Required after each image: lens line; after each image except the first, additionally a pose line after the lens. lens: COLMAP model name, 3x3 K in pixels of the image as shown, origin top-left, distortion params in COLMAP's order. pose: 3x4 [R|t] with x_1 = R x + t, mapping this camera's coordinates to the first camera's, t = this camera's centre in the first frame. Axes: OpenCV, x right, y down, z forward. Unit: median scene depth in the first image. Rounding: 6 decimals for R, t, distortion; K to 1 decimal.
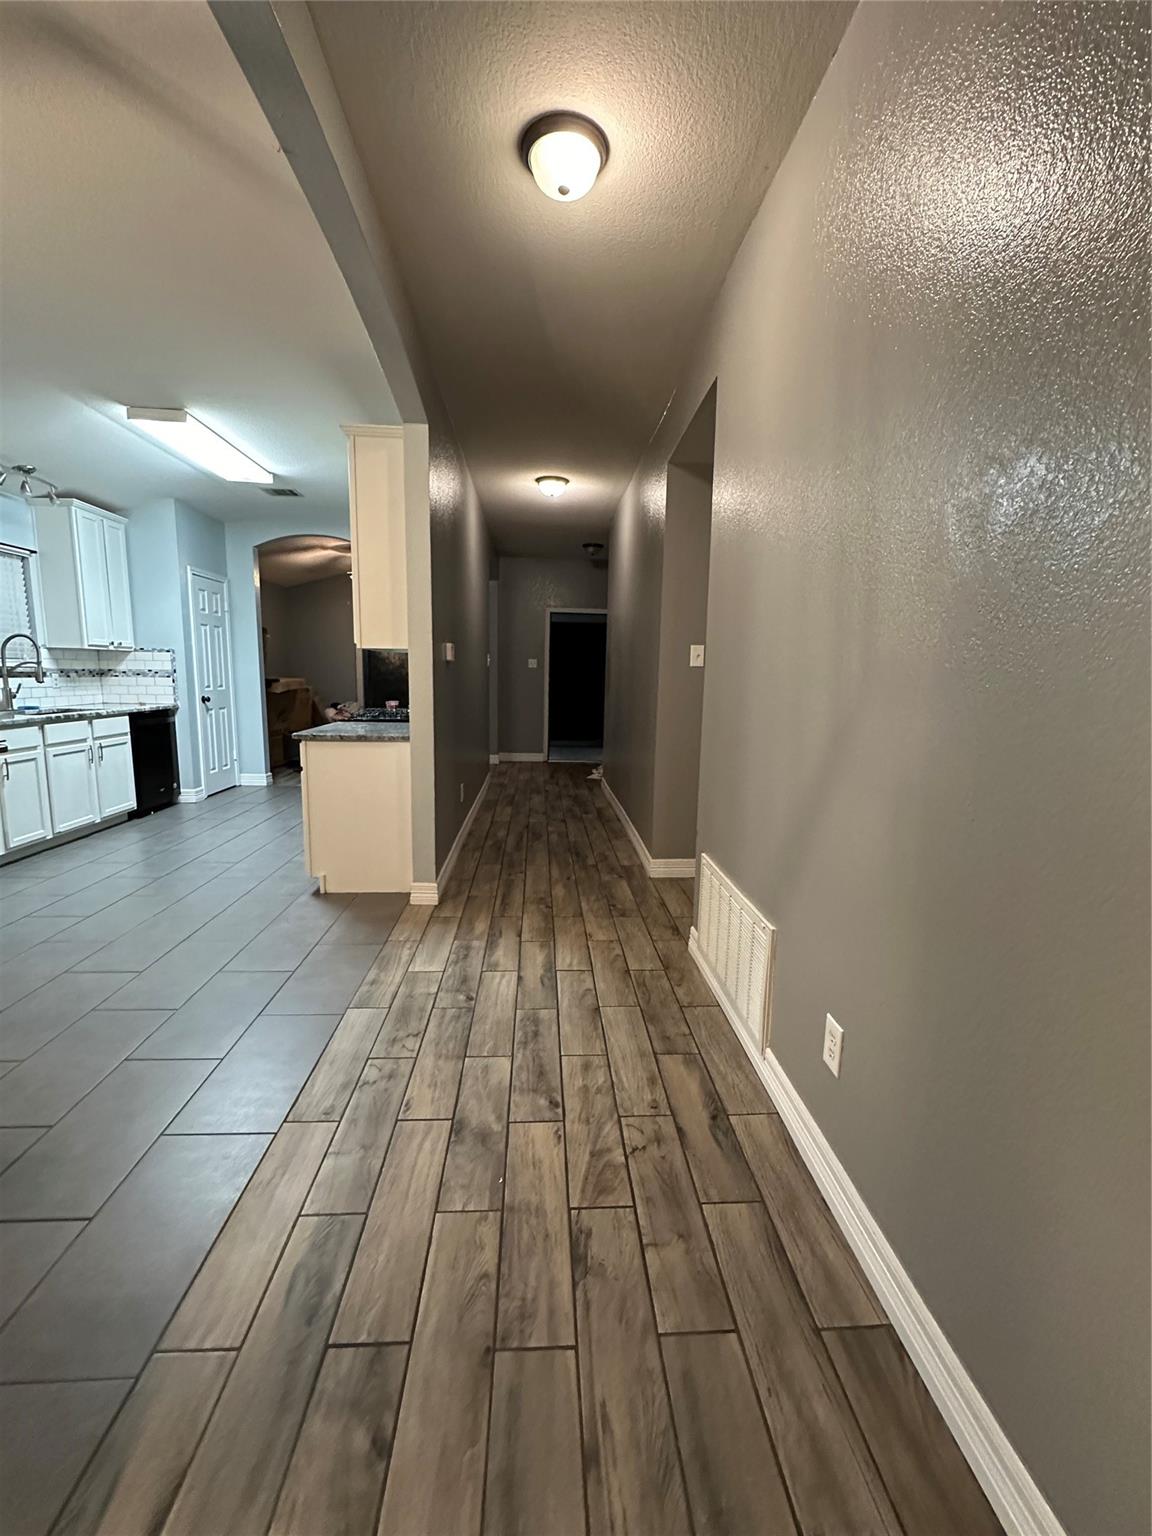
lens RADIAL K [[616.1, 0, 552.7], [0, 616.1, 758.8], [0, 0, 1]] dist [0.001081, 0.000391]
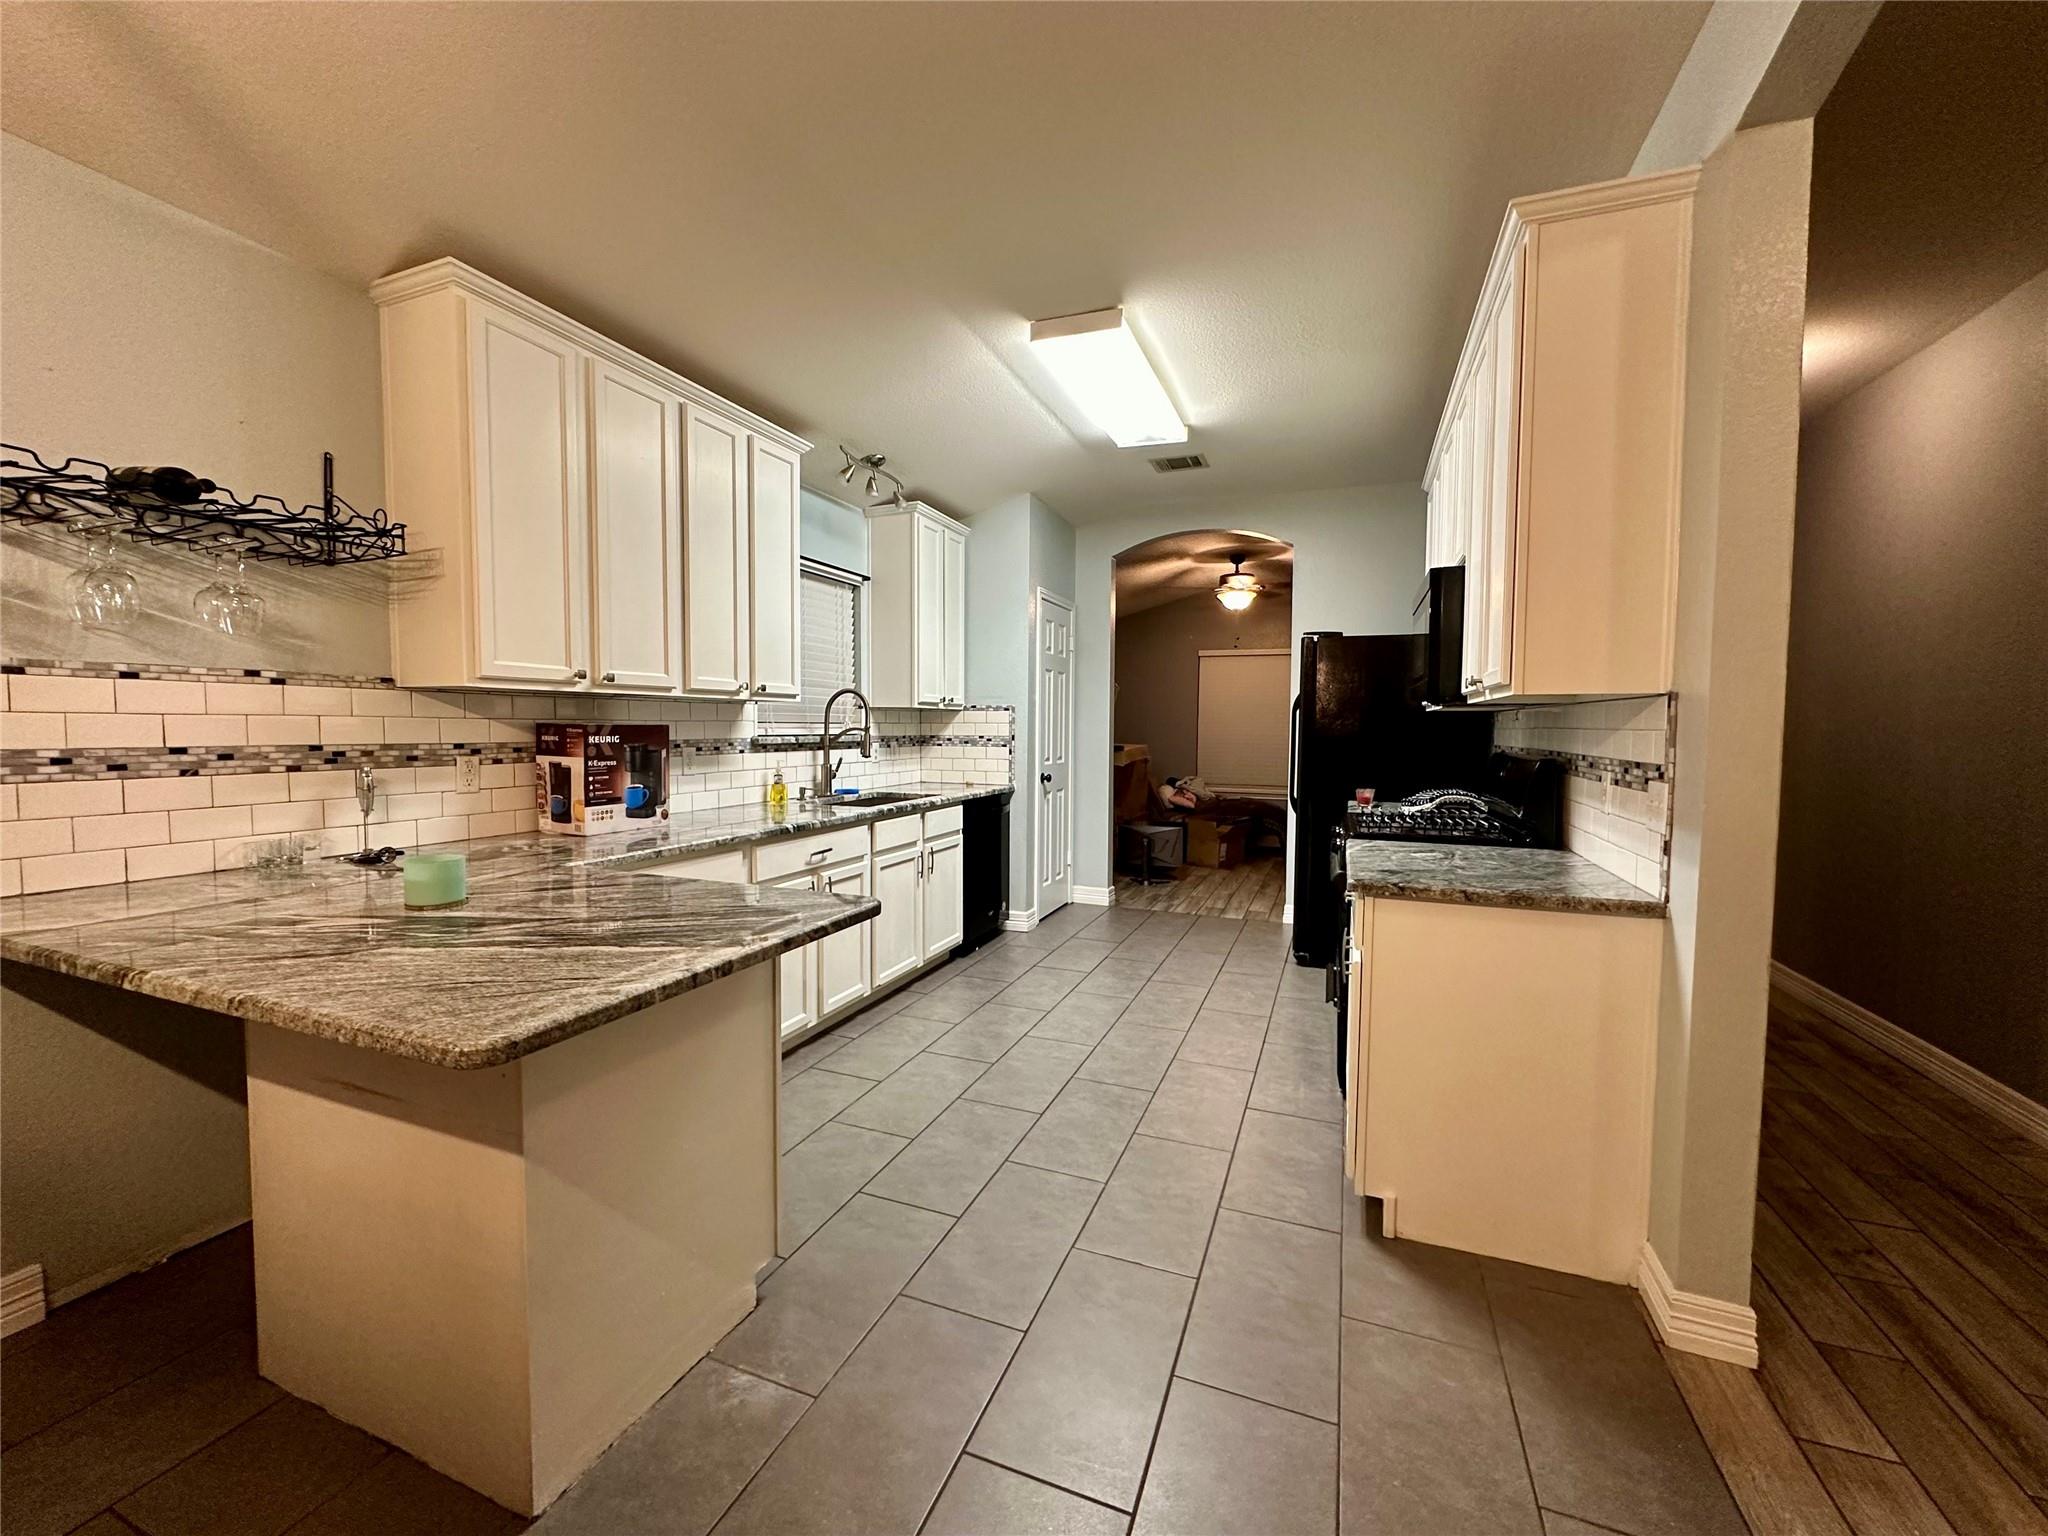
lens RADIAL K [[821.4, 0, 1039.6], [0, 821.4, 760.1], [0, 0, 1]] dist [0.001081, 0.000391]
pose [[0.911711, 0.007561, -0.410763, -0.241176], [-0.049838, 0.994482, -0.092312, -0.039290], [0.407799, 0.104634, 0.907057, 0.211699]]
